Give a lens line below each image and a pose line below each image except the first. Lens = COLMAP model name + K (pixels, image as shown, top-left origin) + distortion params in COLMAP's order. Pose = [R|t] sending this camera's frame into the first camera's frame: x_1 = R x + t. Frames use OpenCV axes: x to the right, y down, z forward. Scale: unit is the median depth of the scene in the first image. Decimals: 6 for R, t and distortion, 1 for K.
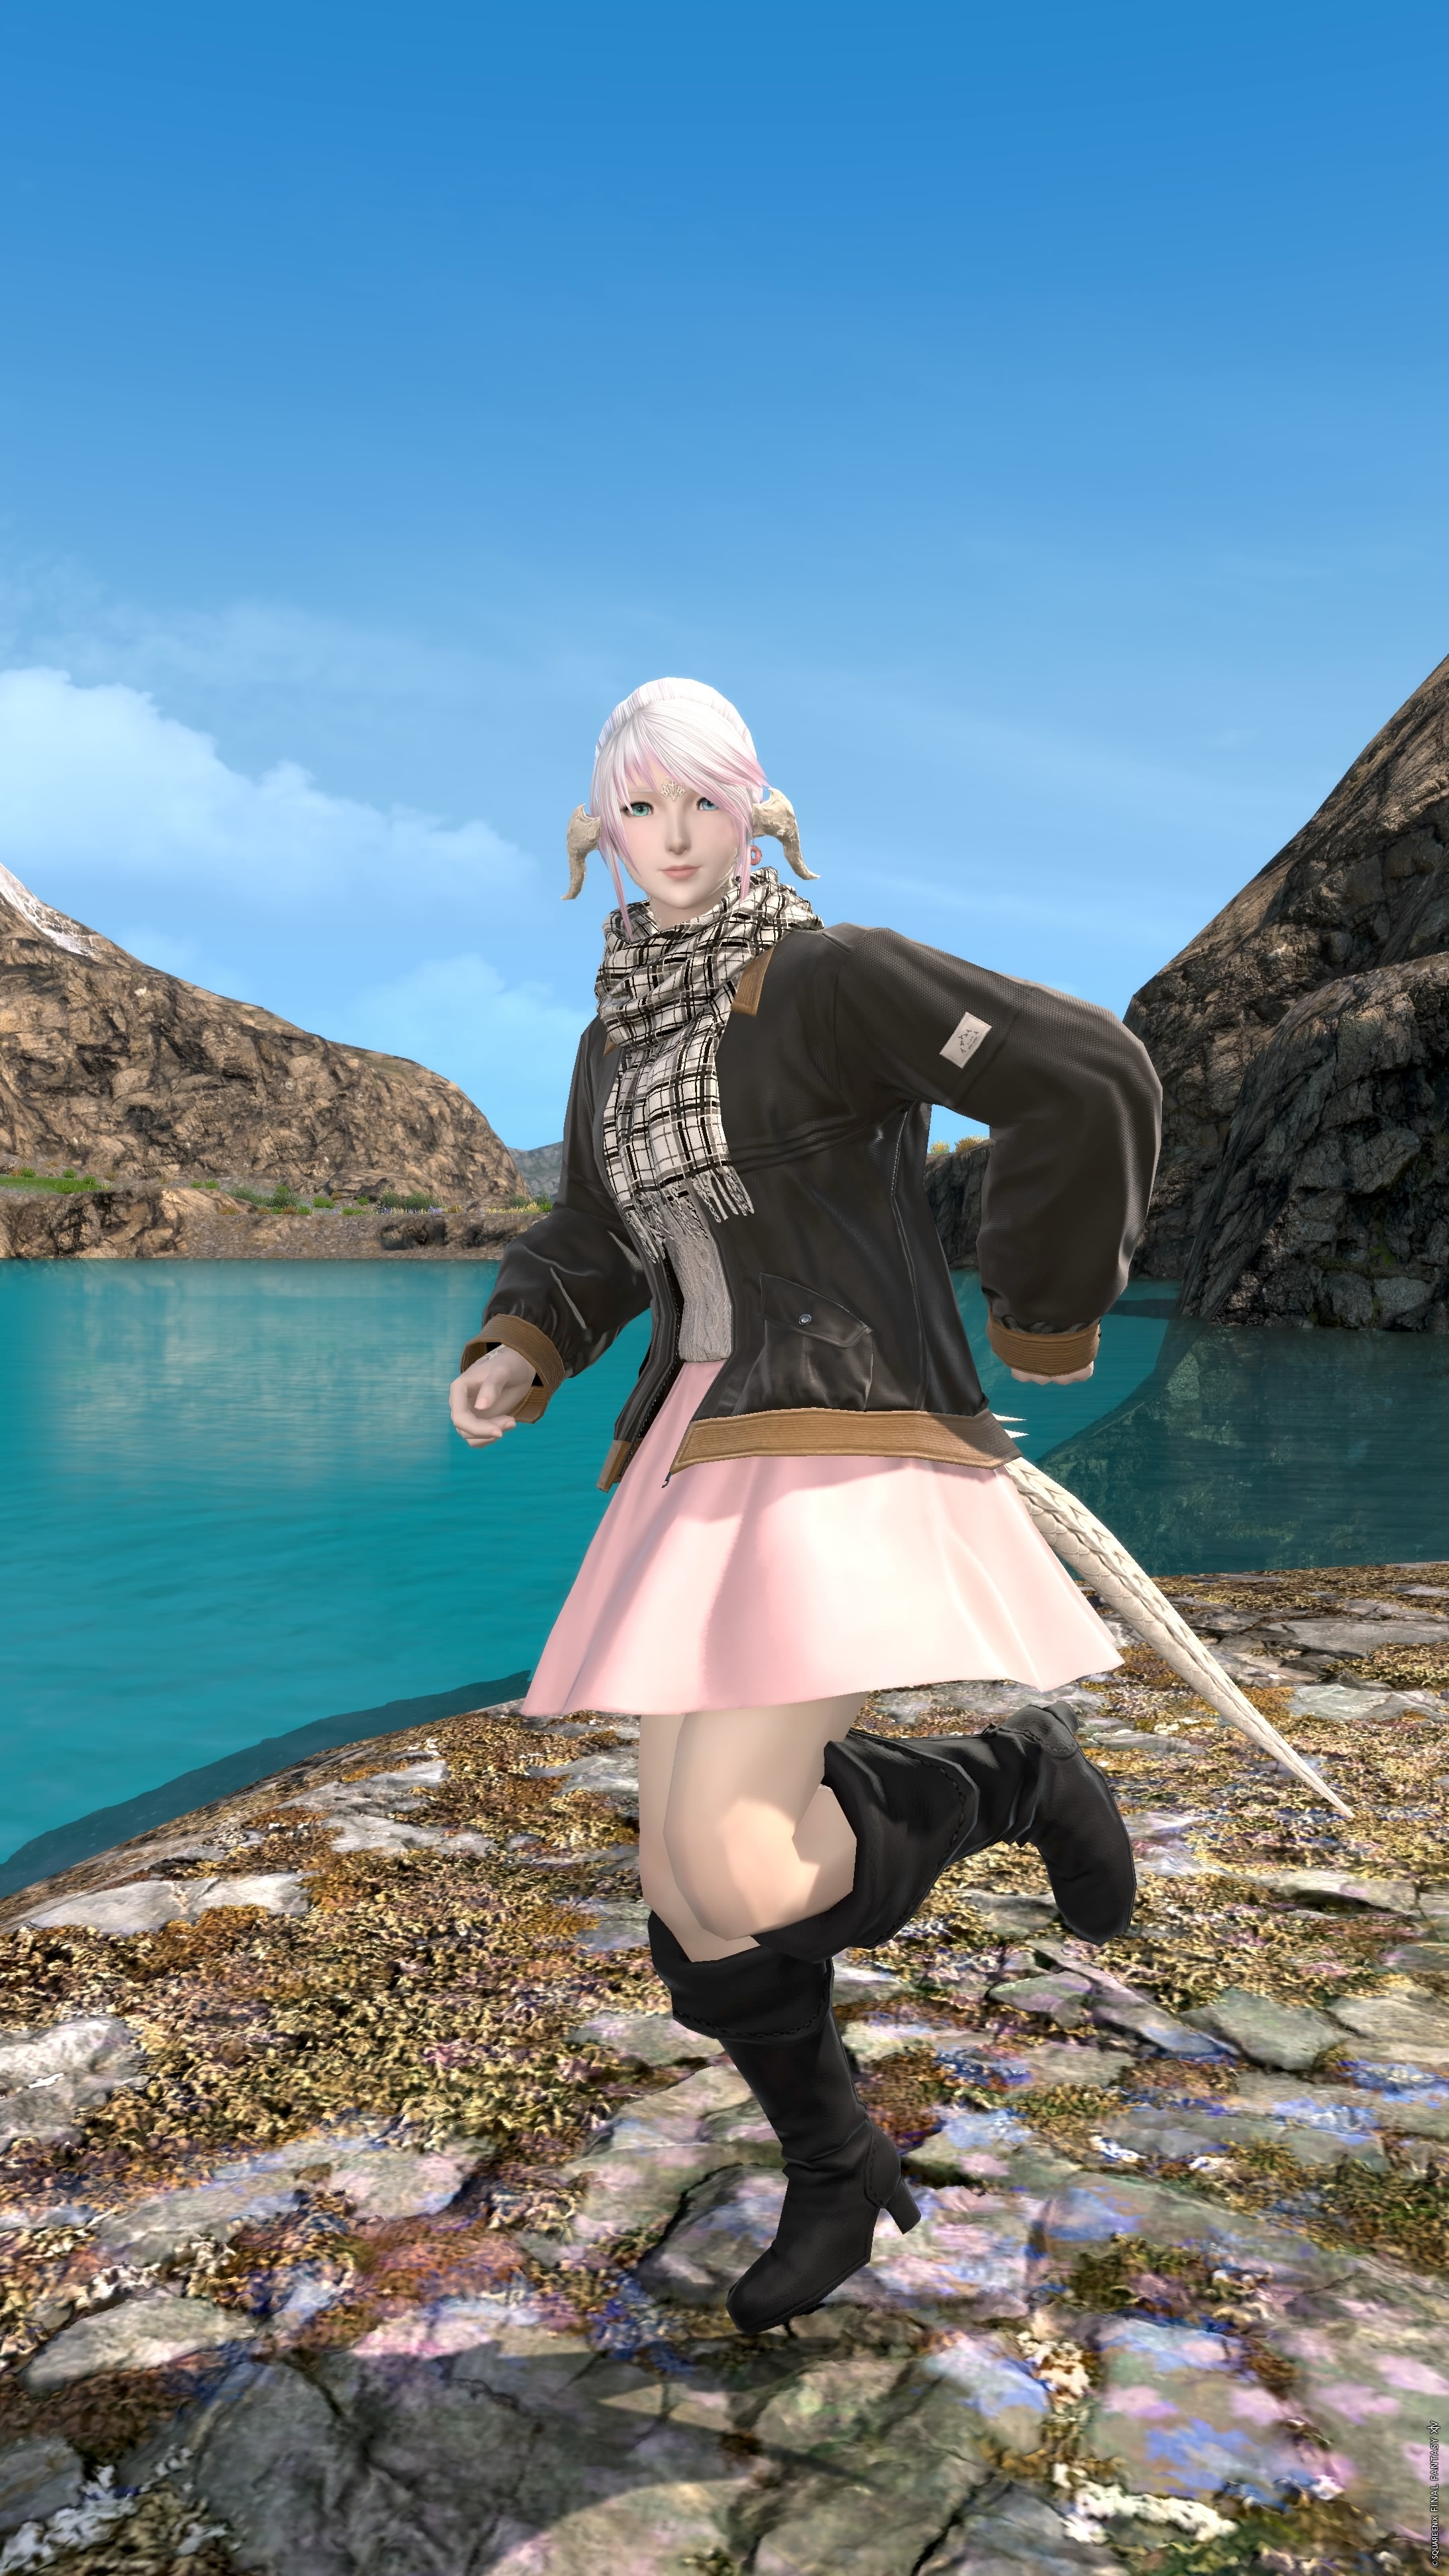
lens RADIAL K [[1821.7, 0, 735.9], [0, 1821.7, 1278.7], [0, 0, 1]] dist [0.000418, 0.000340]
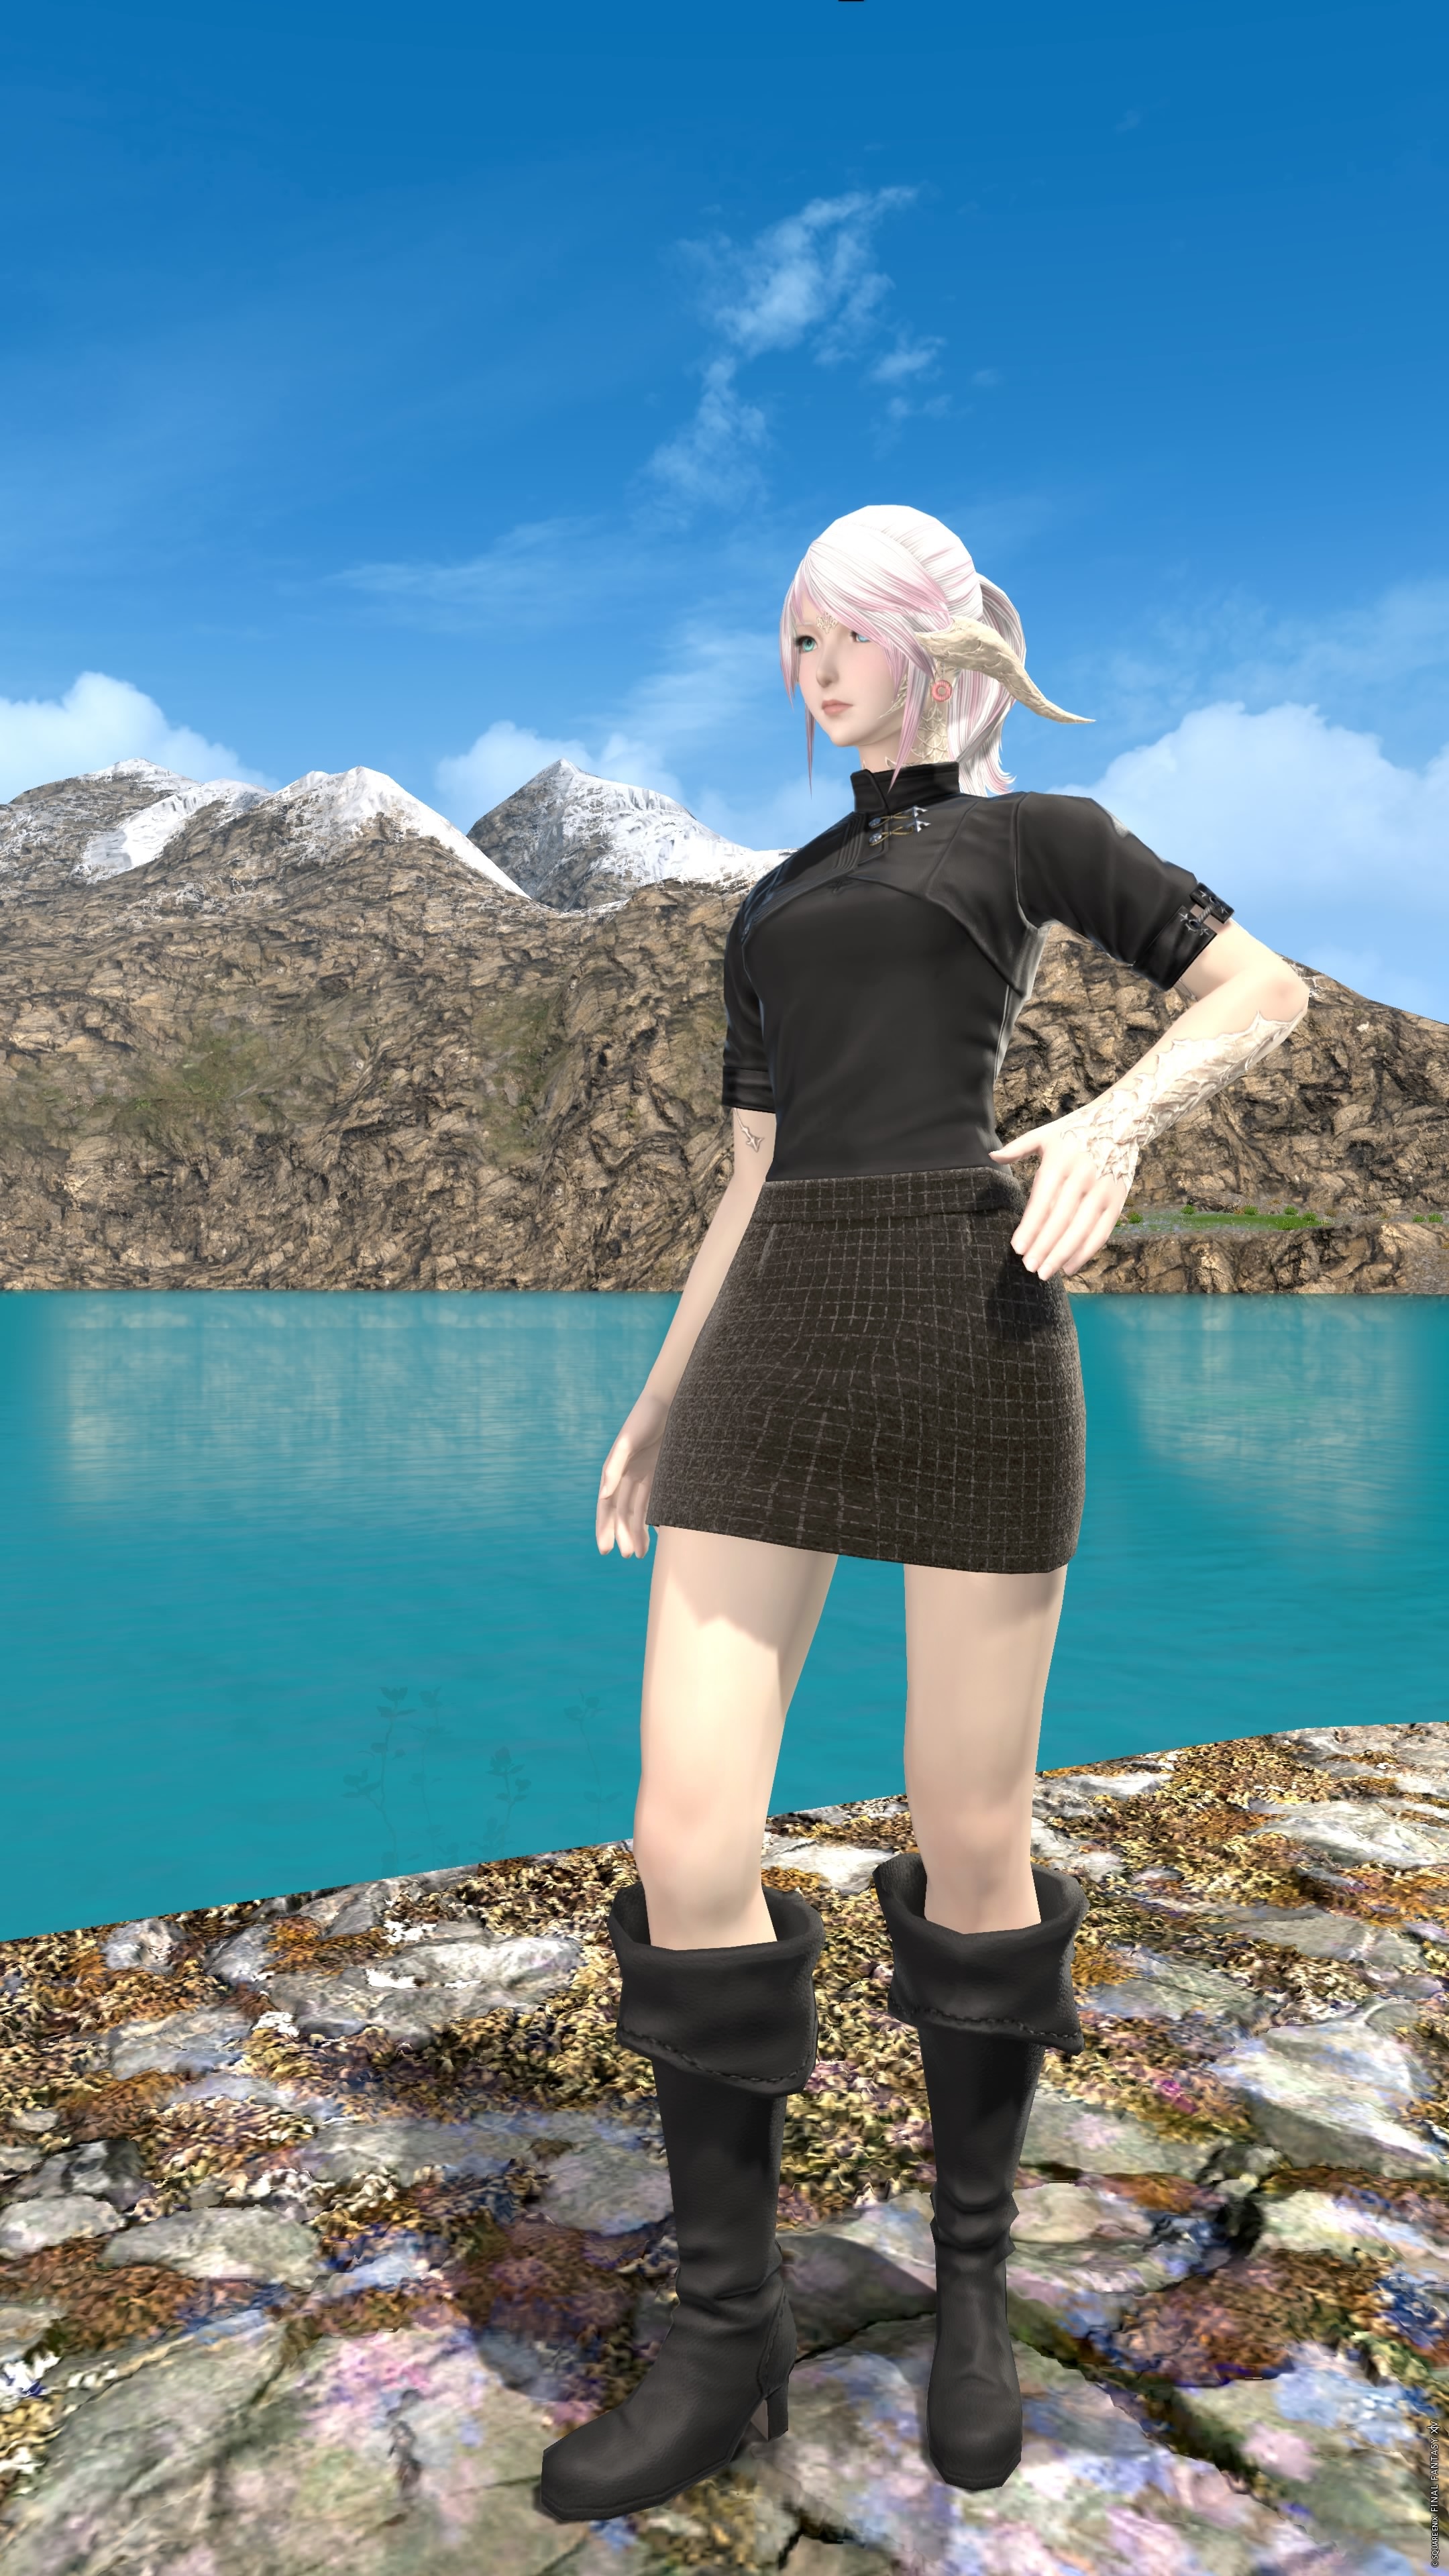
lens RADIAL K [[1797.5, 0, 715.2], [0, 1797.5, 1272.7], [0, 0, 1]] dist [0.002094, -0.002828]
pose [[0.776840, -0.003933, -0.629686, 0.295739], [-0.013522, 0.999646, -0.022926, 0.073941], [0.629553, 0.026325, 0.776512, 0.298134]]
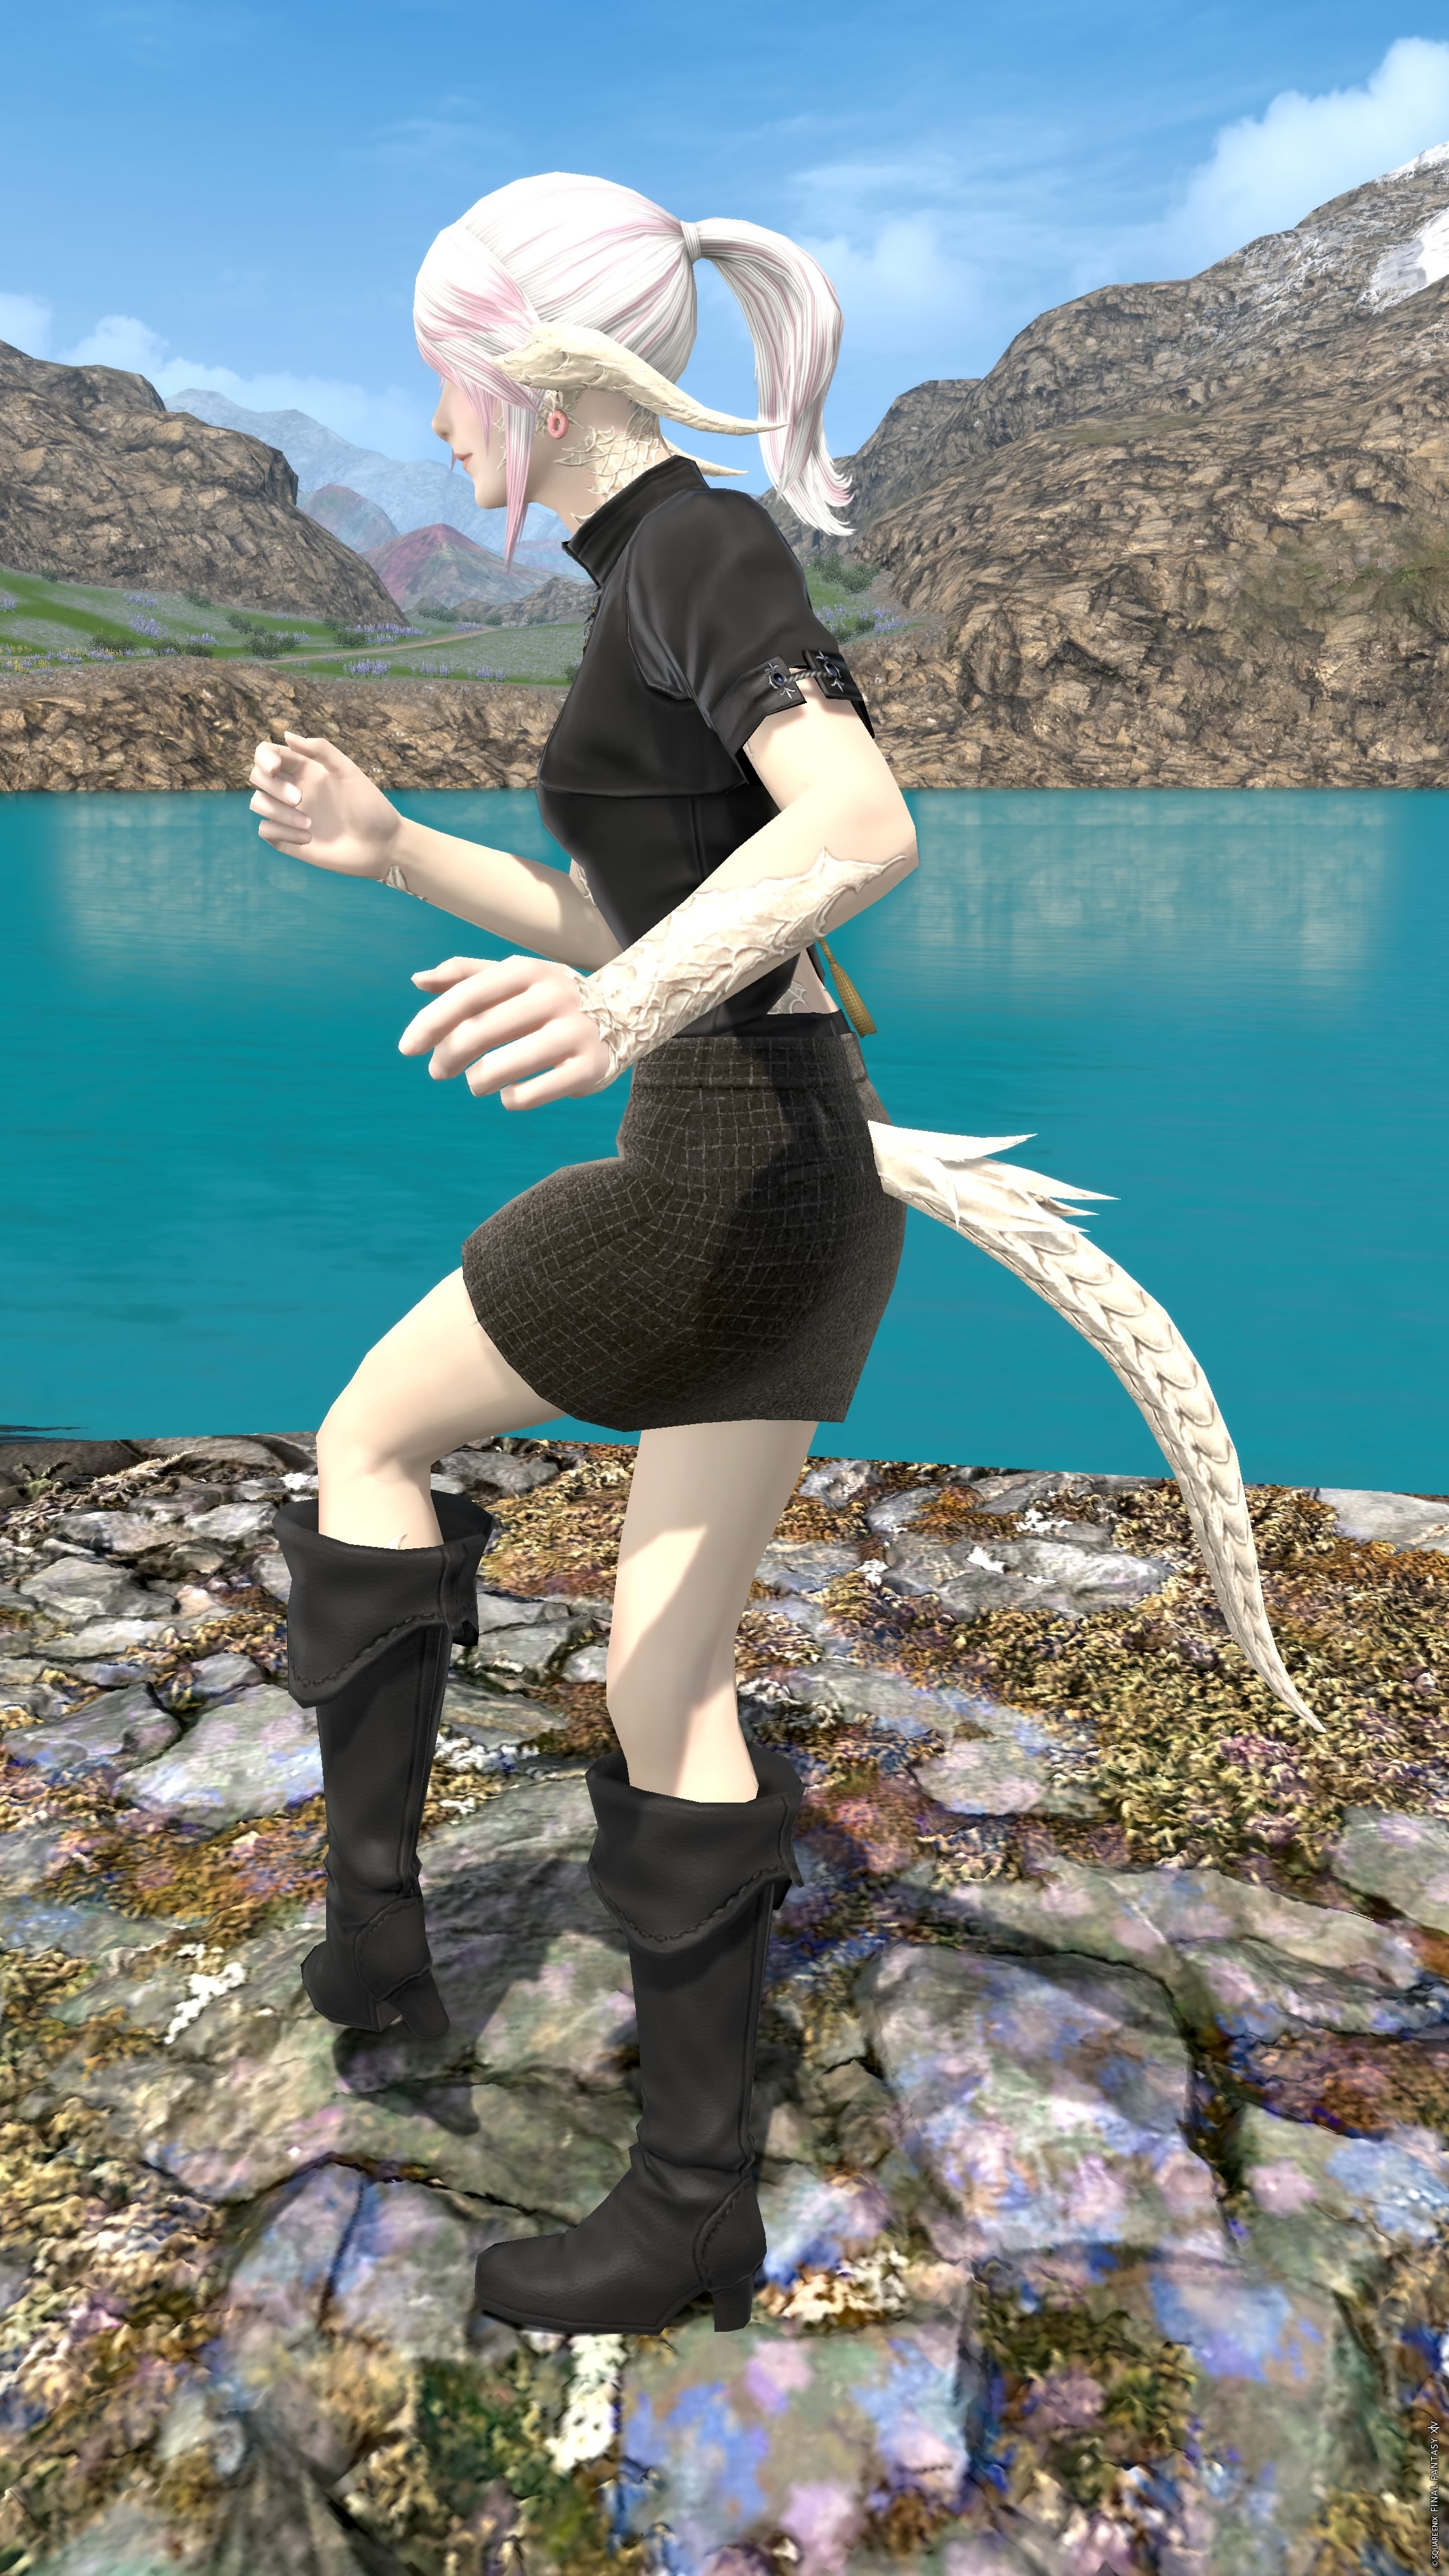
lens RADIAL K [[1839.7, 0, 680.4], [0, 1839.7, 1286.8], [0, 0, 1]] dist [-0.001155, -0.001110]
pose [[0.213556, 0.260454, -0.941572, 0.507366], [-0.018646, 0.964717, 0.262627, -0.012090], [0.976753, -0.038529, 0.210877, 0.506816]]
